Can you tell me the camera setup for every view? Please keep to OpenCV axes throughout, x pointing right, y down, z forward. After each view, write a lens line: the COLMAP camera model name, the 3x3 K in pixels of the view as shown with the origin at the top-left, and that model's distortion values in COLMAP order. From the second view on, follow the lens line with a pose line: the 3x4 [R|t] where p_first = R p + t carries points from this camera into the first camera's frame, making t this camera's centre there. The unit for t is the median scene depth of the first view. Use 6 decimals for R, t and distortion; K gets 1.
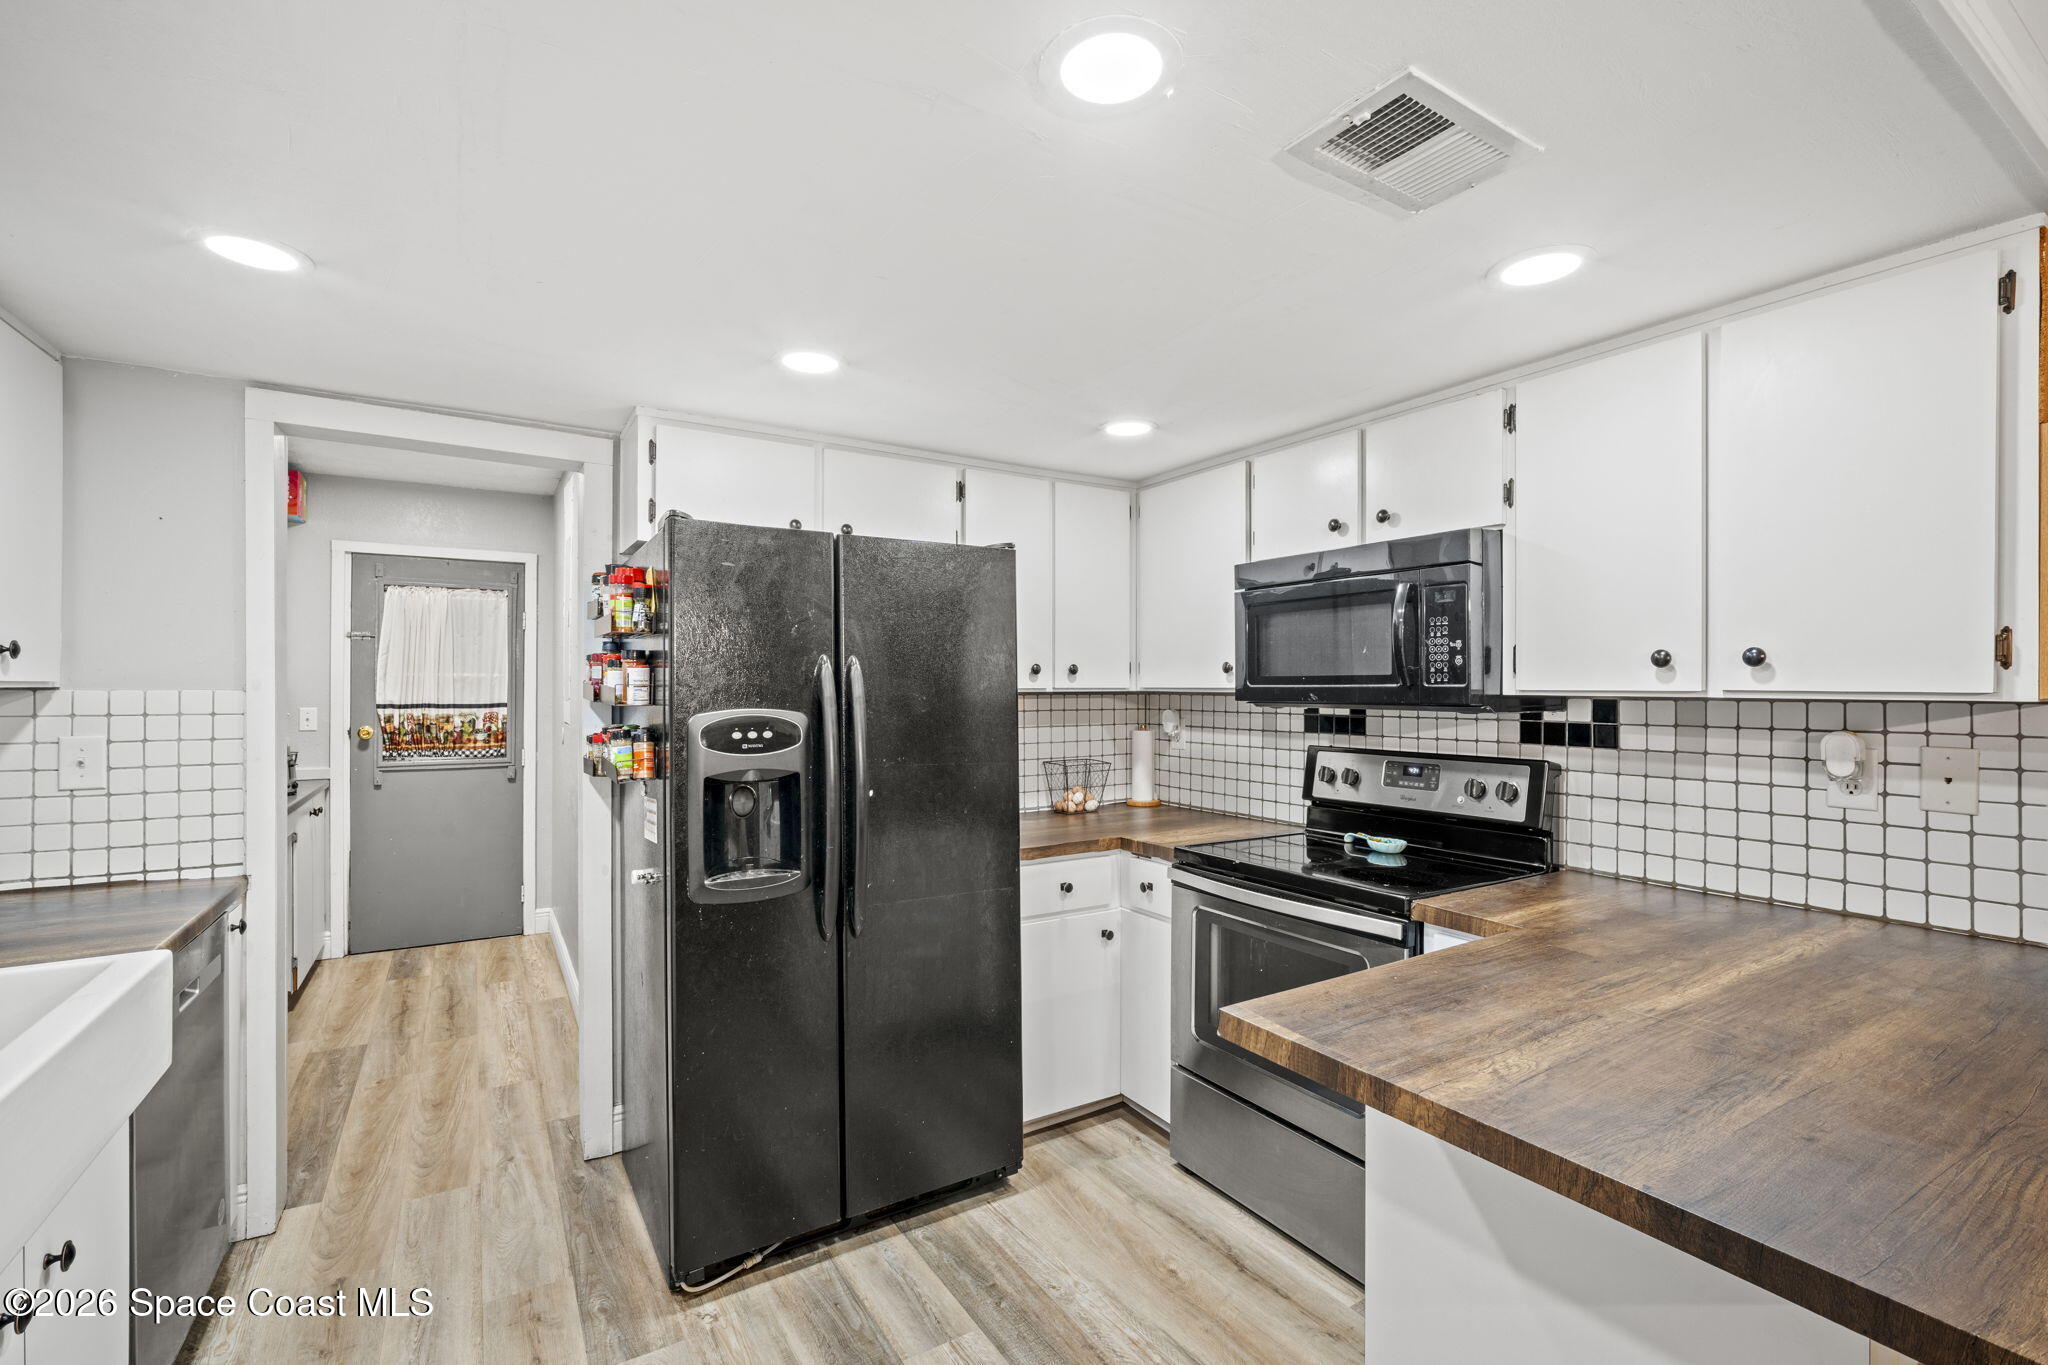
lens RADIAL K [[906.1, 0, 1024.0], [0, 906.1, 682.5], [0, 0, 1]] dist [-0.001434, 0.000004]
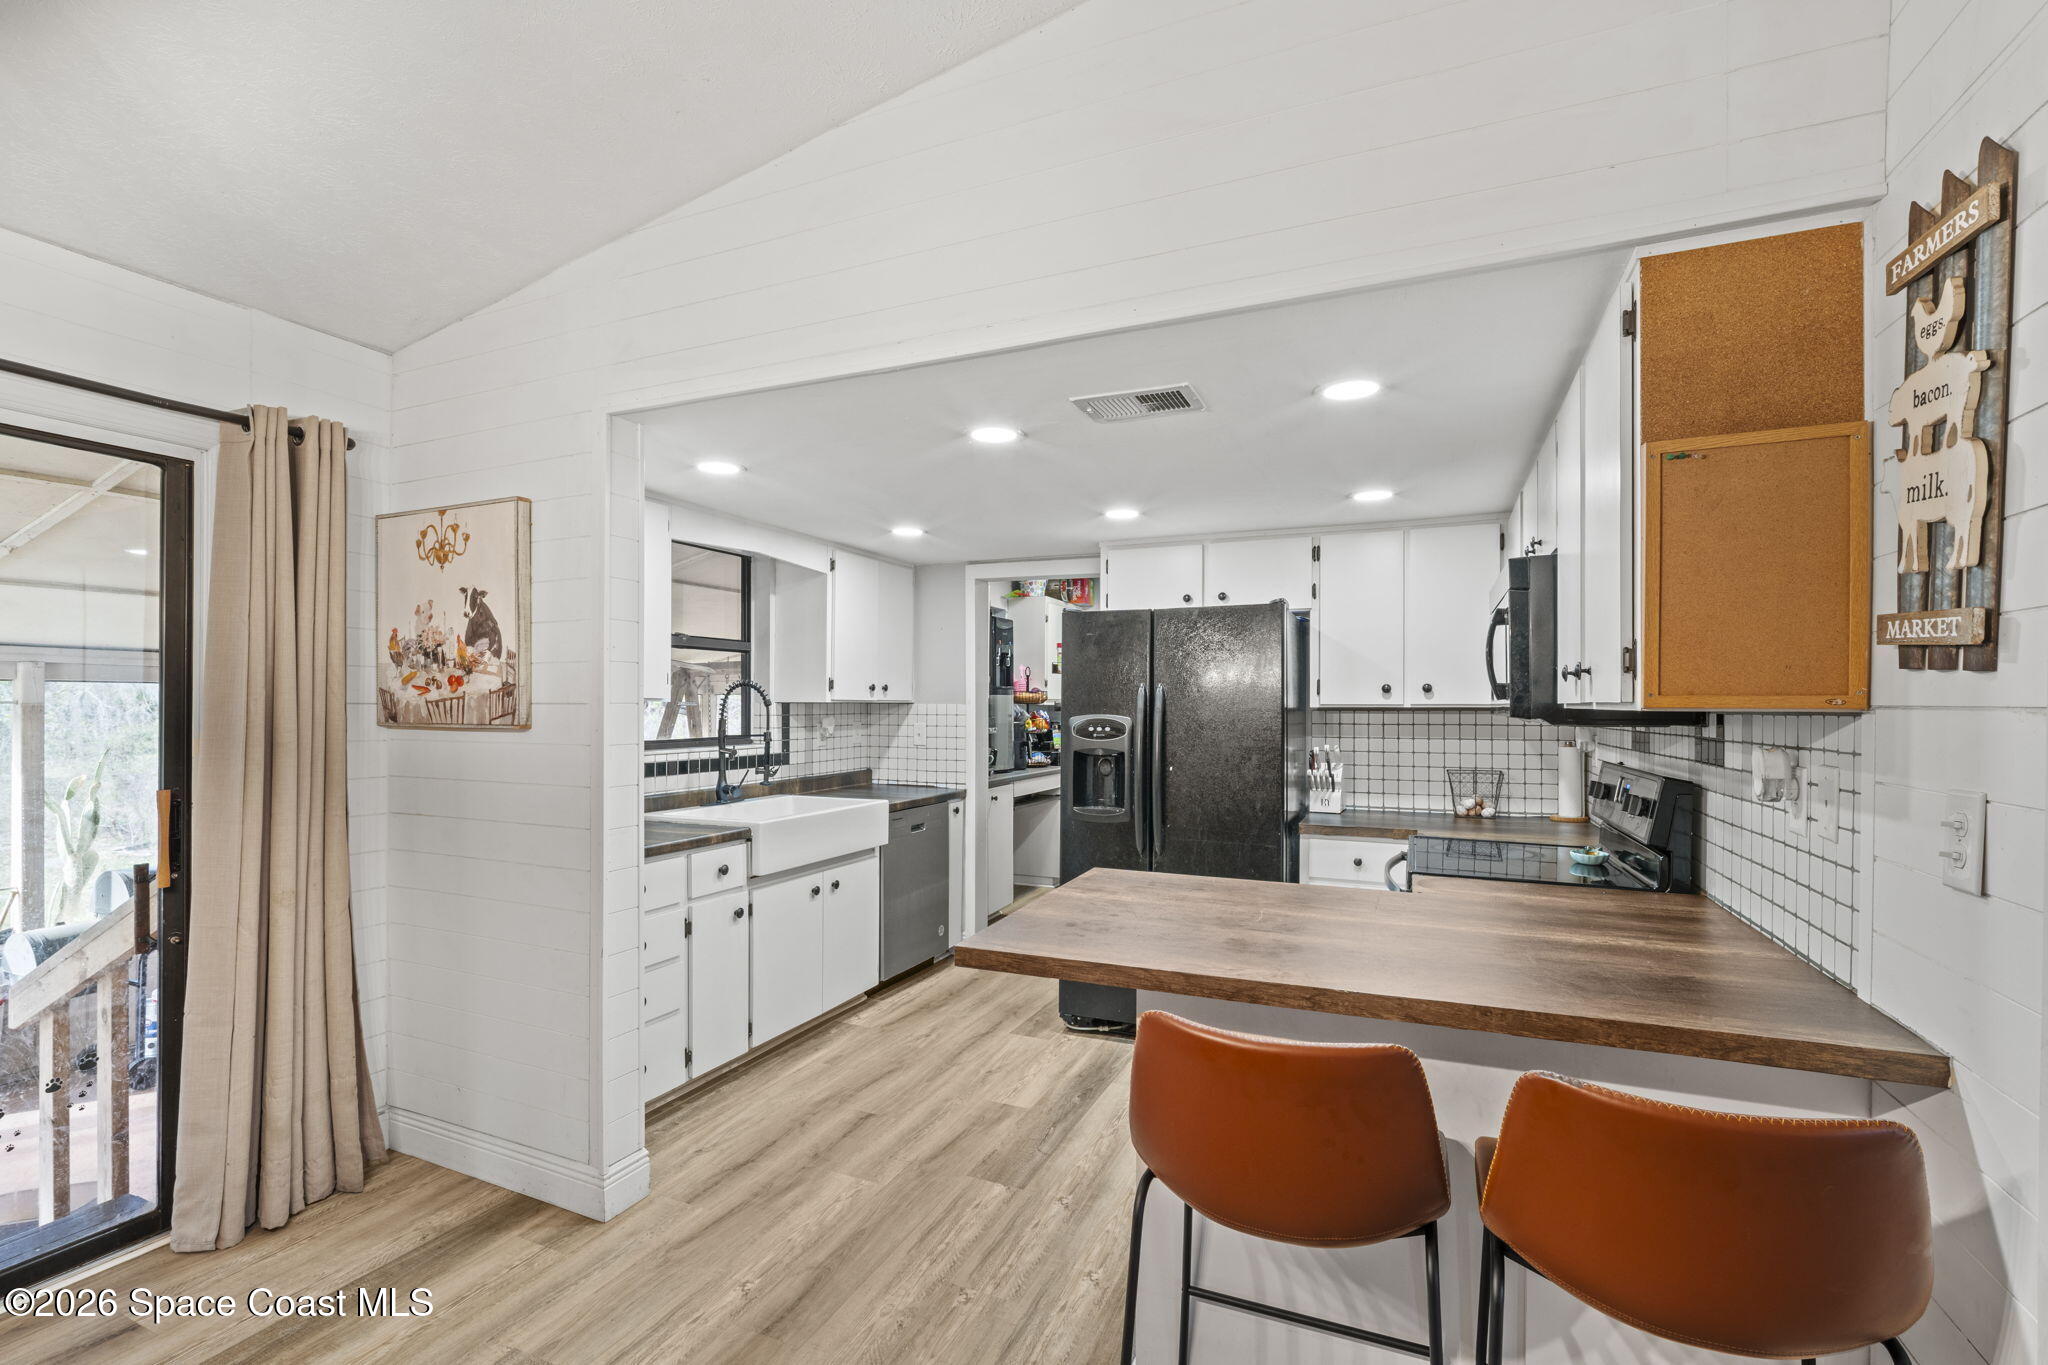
lens RADIAL K [[902.1, 0, 1025.4], [0, 902.1, 706.3], [0, 0, 1]] dist [-0.001680, -0.000251]
pose [[0.562448, 0.001515, -0.826831, 1.053252], [-0.000227, 0.999999, 0.001679, 0.010259], [0.826832, -0.000757, 0.562448, -0.108553]]
